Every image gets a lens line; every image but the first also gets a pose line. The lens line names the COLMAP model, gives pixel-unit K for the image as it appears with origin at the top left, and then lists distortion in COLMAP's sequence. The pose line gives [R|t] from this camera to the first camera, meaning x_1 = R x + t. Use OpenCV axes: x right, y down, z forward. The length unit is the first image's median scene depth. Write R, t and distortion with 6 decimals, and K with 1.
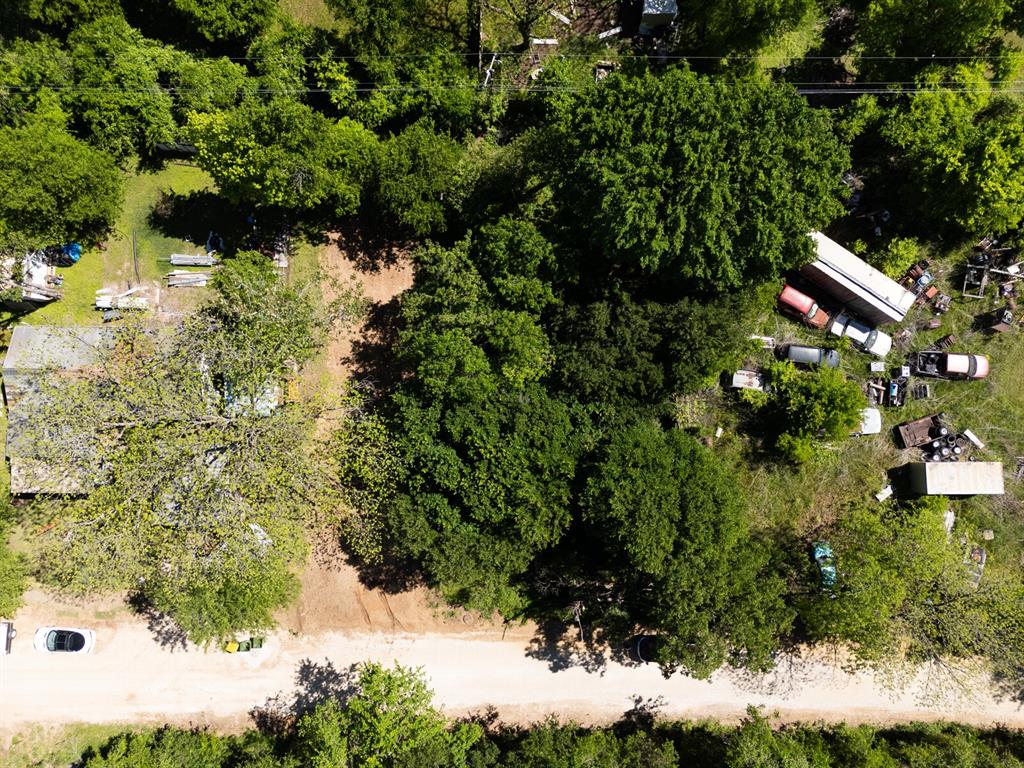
lens RADIAL K [[751.8, 0, 515.0], [0, 751.8, 379.1], [0, 0, 1]] dist [0.060369, -0.045958]
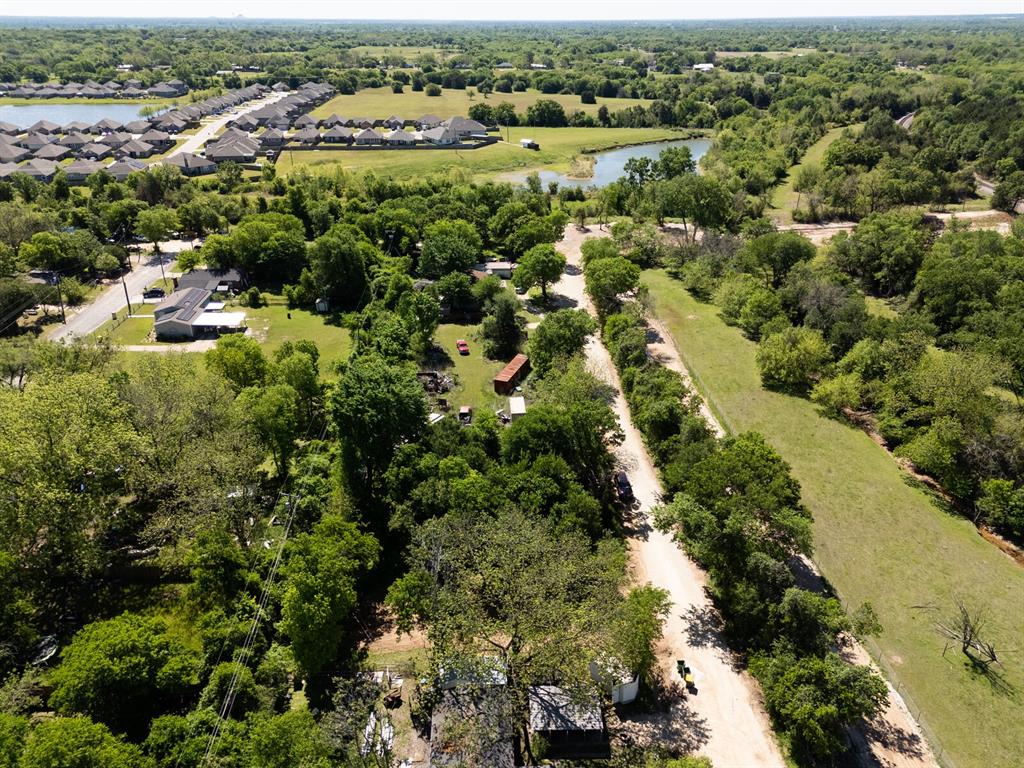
lens RADIAL K [[751.8, 0, 515.0], [0, 751.8, 379.1], [0, 0, 1]] dist [0.060369, -0.045958]
pose [[-0.061336, -0.417859, 0.906439, -1.259496], [0.996215, 0.030405, 0.081427, -0.051709], [-0.061585, 0.908003, 0.414413, 0.050155]]
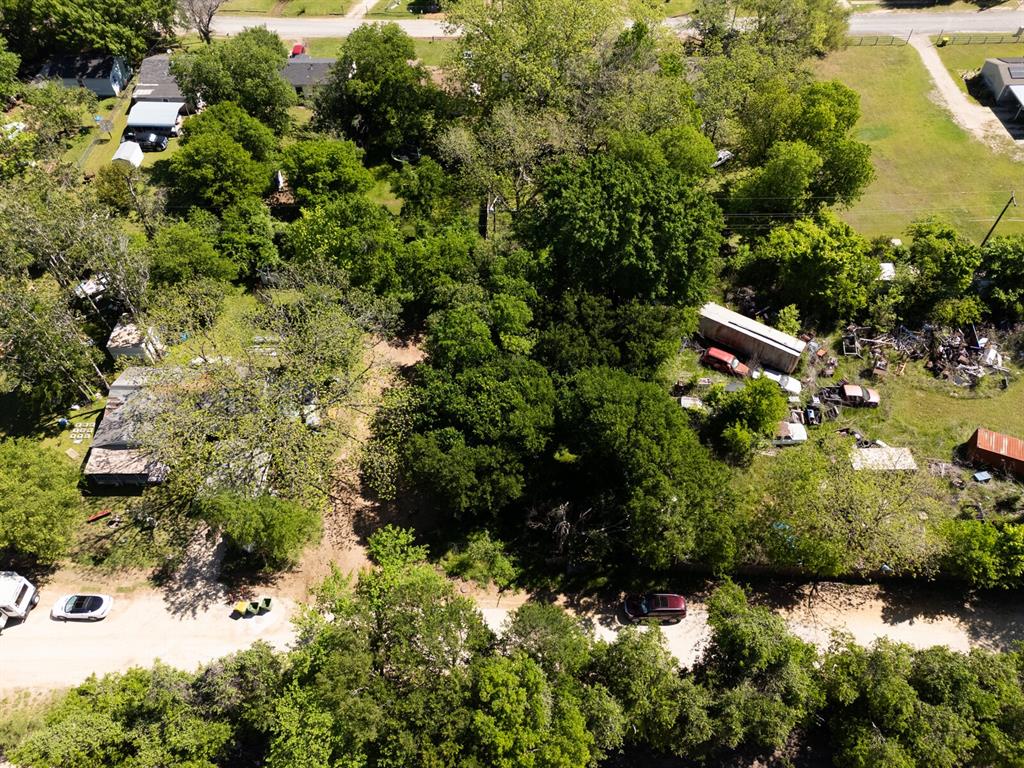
lens RADIAL K [[751.8, 0, 515.0], [0, 751.8, 379.1], [0, 0, 1]] dist [0.060369, -0.045958]
pose [[0.999995, -0.000338, 0.002994, 0.005622], [0.002063, 0.801033, -0.598617, 0.718166], [-0.002196, 0.598621, 0.801030, -0.034959]]
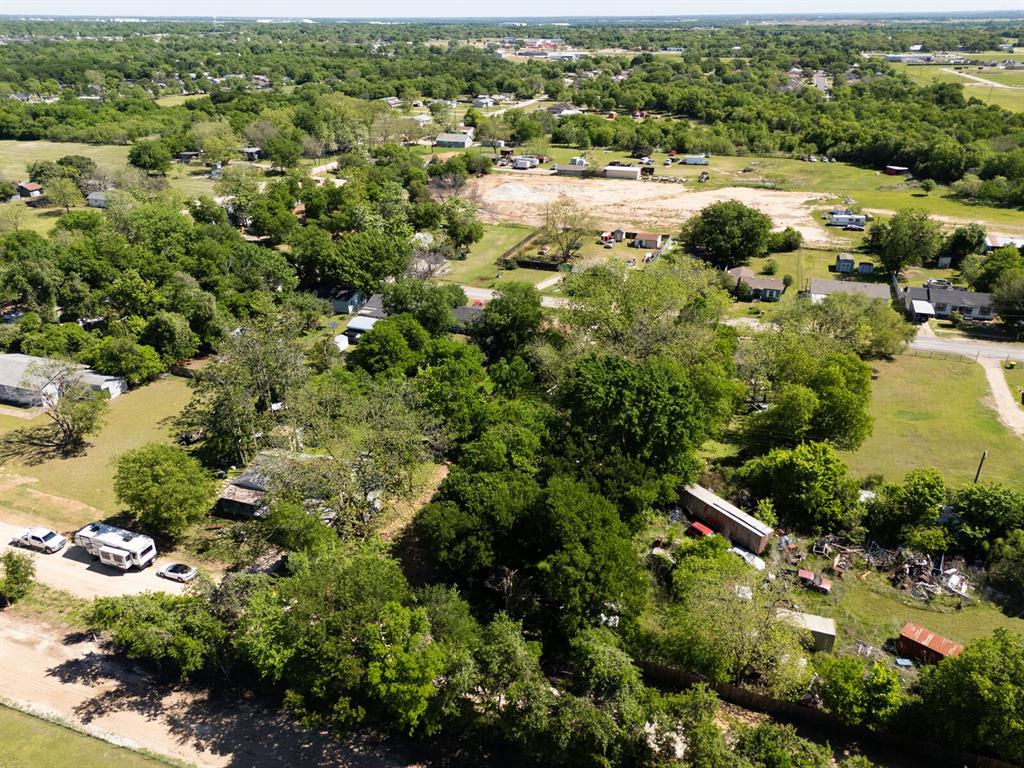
lens RADIAL K [[751.8, 0, 515.0], [0, 751.8, 379.1], [0, 0, 1]] dist [0.060369, -0.045958]
pose [[0.945519, 0.147268, -0.290356, 0.412322], [-0.325263, 0.465889, -0.822892, 1.170086], [0.014088, 0.872502, 0.488408, -0.048223]]
